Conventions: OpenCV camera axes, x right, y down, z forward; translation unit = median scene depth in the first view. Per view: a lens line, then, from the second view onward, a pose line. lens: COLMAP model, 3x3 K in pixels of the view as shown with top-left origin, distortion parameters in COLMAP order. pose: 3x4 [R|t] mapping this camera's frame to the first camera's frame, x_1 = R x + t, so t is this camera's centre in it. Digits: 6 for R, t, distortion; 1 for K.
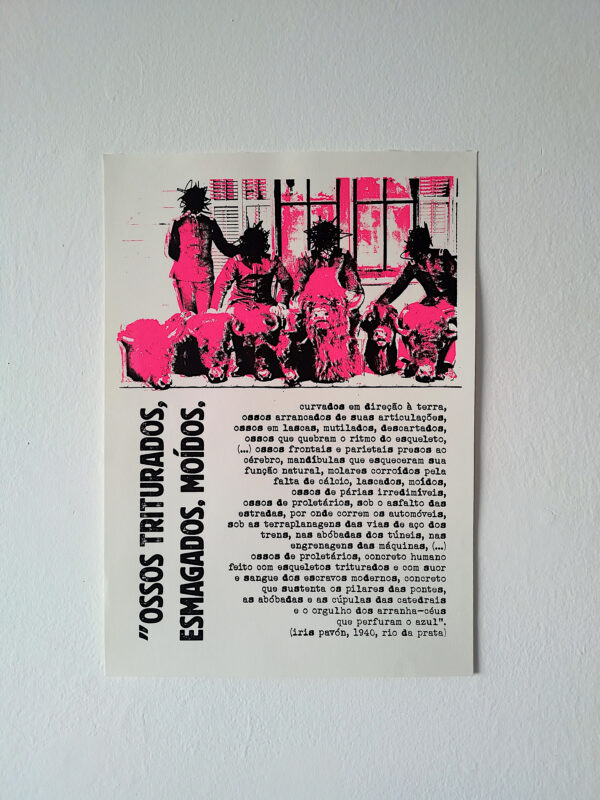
lens RADIAL K [[789.4, 0, 328.4], [0, 789.4, 398.3], [0, 0, 1]] dist [-0.014534, 0.000000]
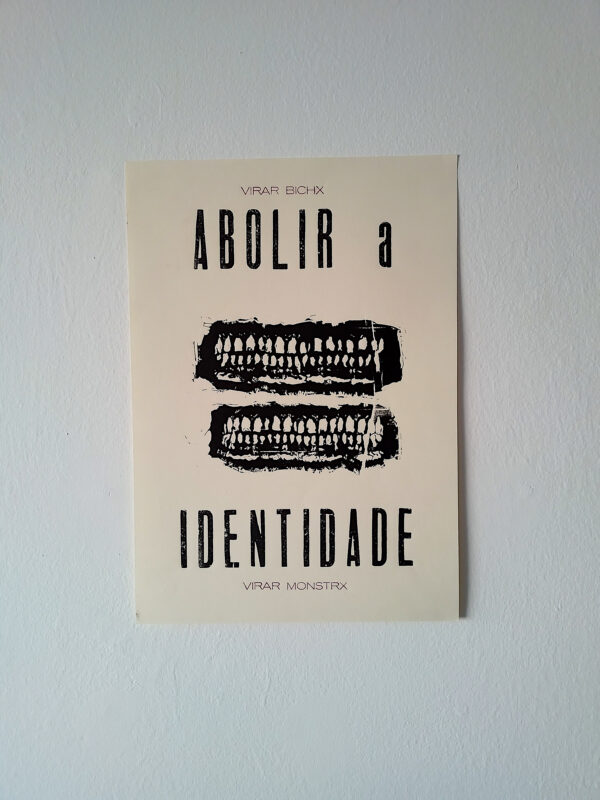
lens RADIAL K [[789.4, 0, 346.4], [0, 789.4, 447.0], [0, 0, 1]] dist [-0.014534, 0.000000]
pose [[0.999633, -0.018432, 0.019850, -0.003847], [0.016815, 0.996752, 0.078751, -0.006465], [-0.021237, -0.078389, 0.996697, -0.138847]]
